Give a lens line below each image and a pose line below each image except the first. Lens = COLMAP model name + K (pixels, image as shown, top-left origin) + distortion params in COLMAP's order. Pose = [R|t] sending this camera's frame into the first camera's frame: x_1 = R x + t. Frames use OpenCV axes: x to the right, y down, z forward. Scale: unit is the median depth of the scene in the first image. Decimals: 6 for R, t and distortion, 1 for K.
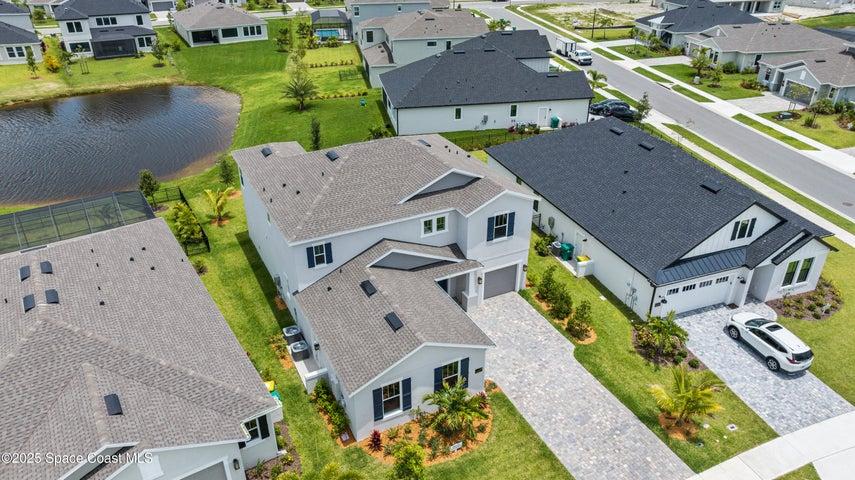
lens RADIAL K [[604.7, 0, 428.2], [0, 604.7, 239.7], [0, 0, 1]] dist [-0.048894, 0.050665]
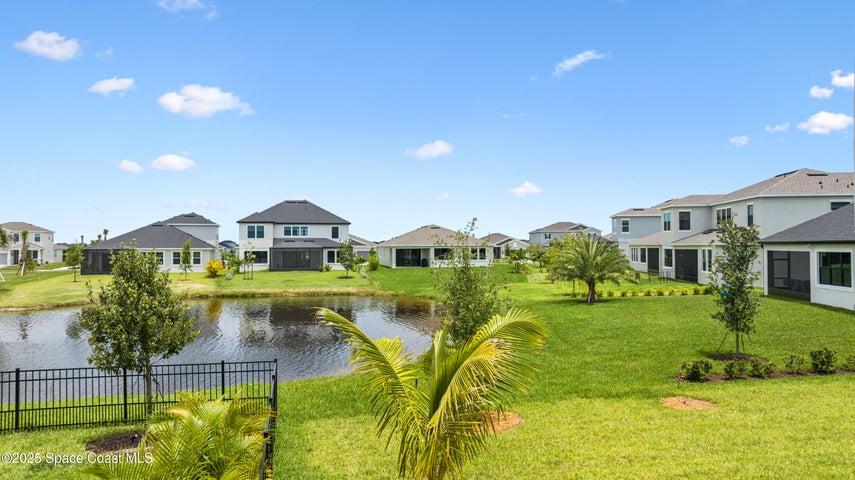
lens RADIAL K [[601.1, 0, 429.1], [0, 601.1, 241.1], [0, 0, 1]] dist [-0.021365, 0.007214]
pose [[0.956430, -0.007293, -0.291872, -0.362654], [-0.134979, 0.875394, -0.464184, -0.033689], [0.258888, 0.483356, 0.836268, 1.005889]]
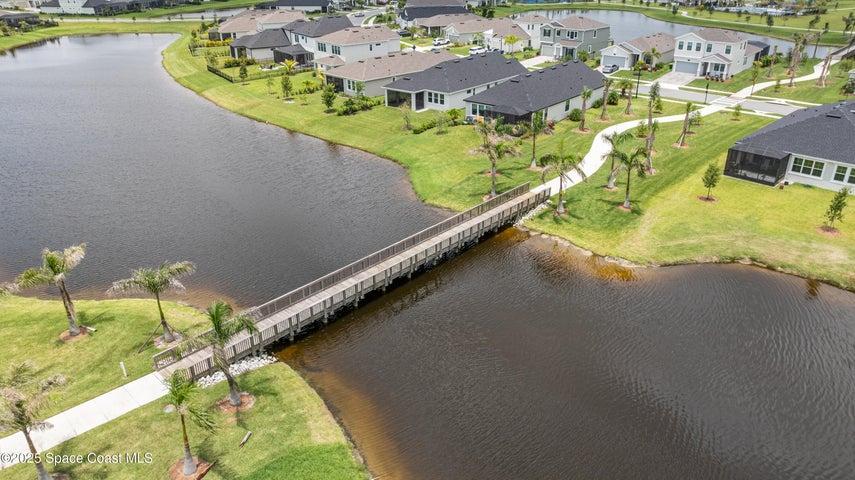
lens RADIAL K [[601.1, 0, 429.1], [0, 601.1, 241.1], [0, 0, 1]] dist [-0.021365, 0.007214]
pose [[0.206599, 0.422007, -0.882738, -0.475962], [-0.458671, 0.838699, 0.293605, -0.567396], [0.864255, 0.344228, 0.366837, 1.001700]]
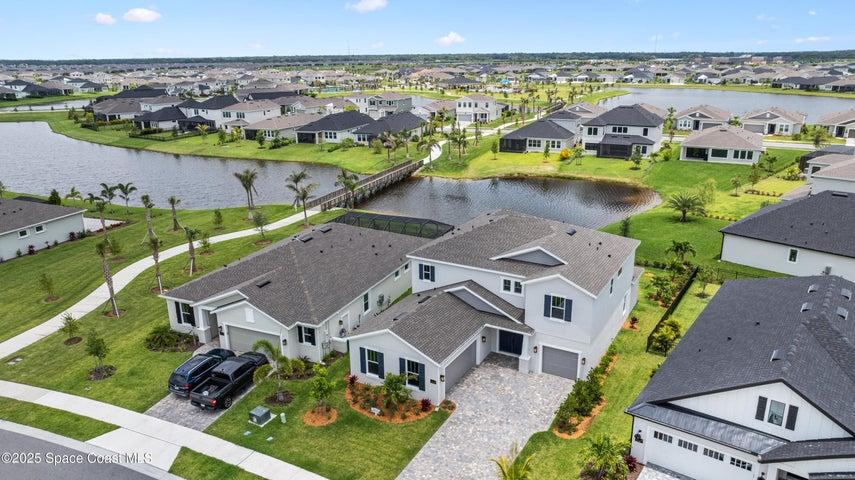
lens RADIAL K [[602.5, 0, 427.5], [0, 602.5, 240.0], [0, 0, 1]] dist [-0.024246, 0.002442]
pose [[0.545225, 0.242045, -0.802586, 0.741564], [-0.389279, 0.921024, 0.013313, -0.051237], [0.742423, 0.305171, 0.596388, 0.103150]]
